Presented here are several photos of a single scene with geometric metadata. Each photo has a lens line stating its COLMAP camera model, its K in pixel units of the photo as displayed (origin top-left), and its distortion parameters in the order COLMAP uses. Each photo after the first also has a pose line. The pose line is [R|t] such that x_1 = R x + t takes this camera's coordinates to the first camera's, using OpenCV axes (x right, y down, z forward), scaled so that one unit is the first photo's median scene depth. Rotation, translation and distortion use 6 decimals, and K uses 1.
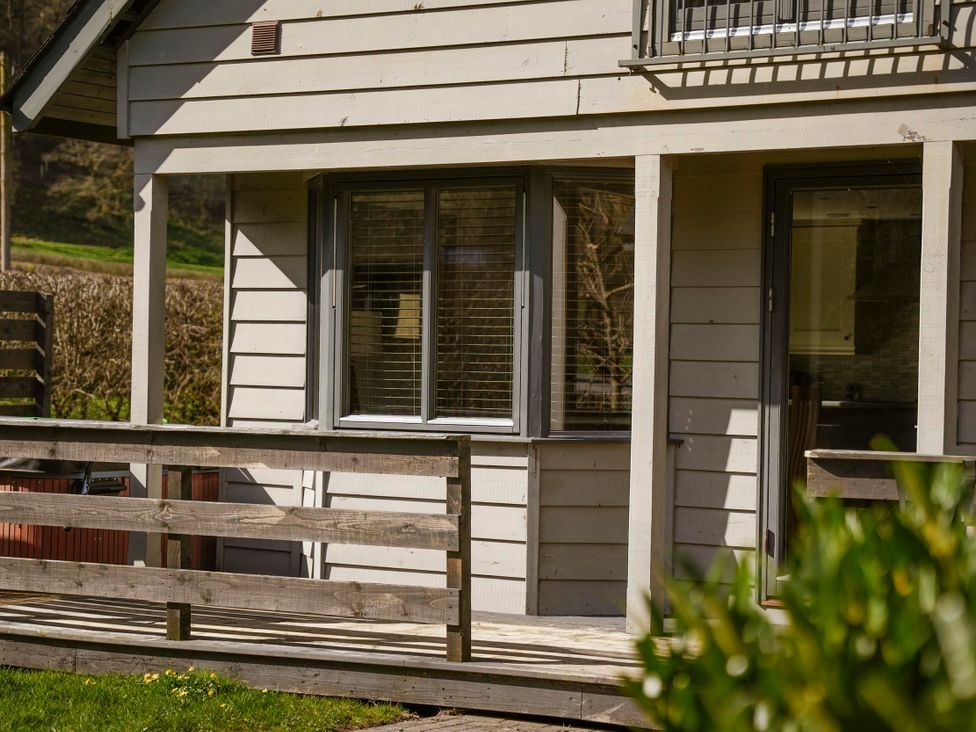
lens RADIAL K [[2486.9, 0, 488.0], [0, 2486.9, 366.0], [0, 0, 1]] dist [0.298004, 0.290430]
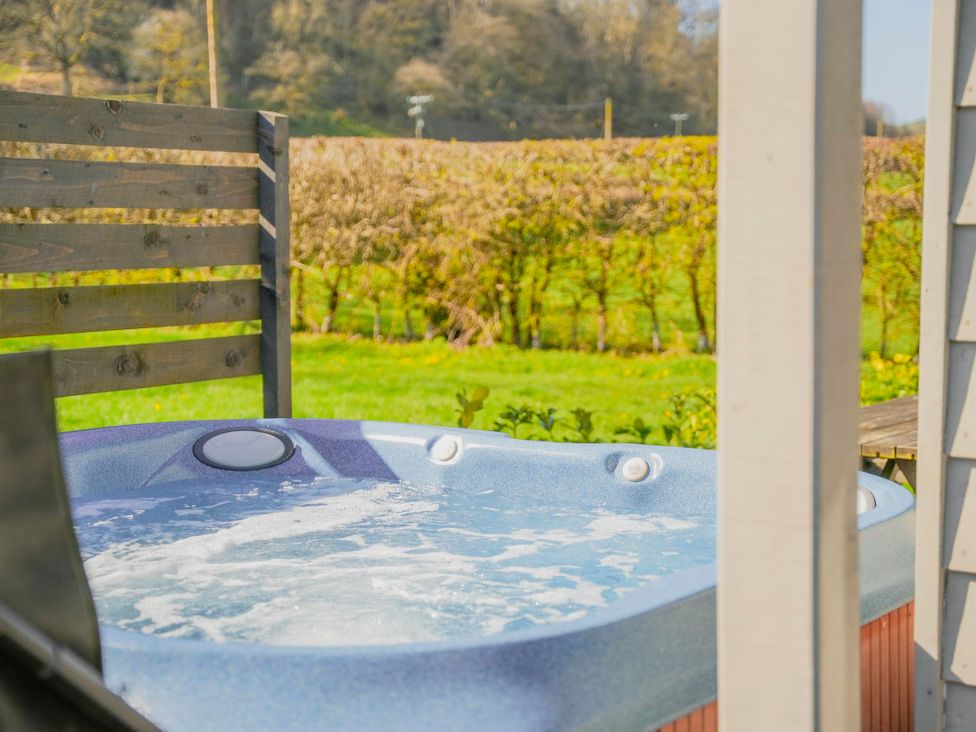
lens RADIAL K [[1561.1, 0, 488.0], [0, 1561.1, 366.0], [0, 0, 1]] dist [-0.017091, 0.007690]
pose [[0.999365, -0.024818, -0.025573, -0.124760], [0.027075, 0.995385, 0.092063, -0.005919], [0.023170, -0.092697, 0.995425, 0.676117]]
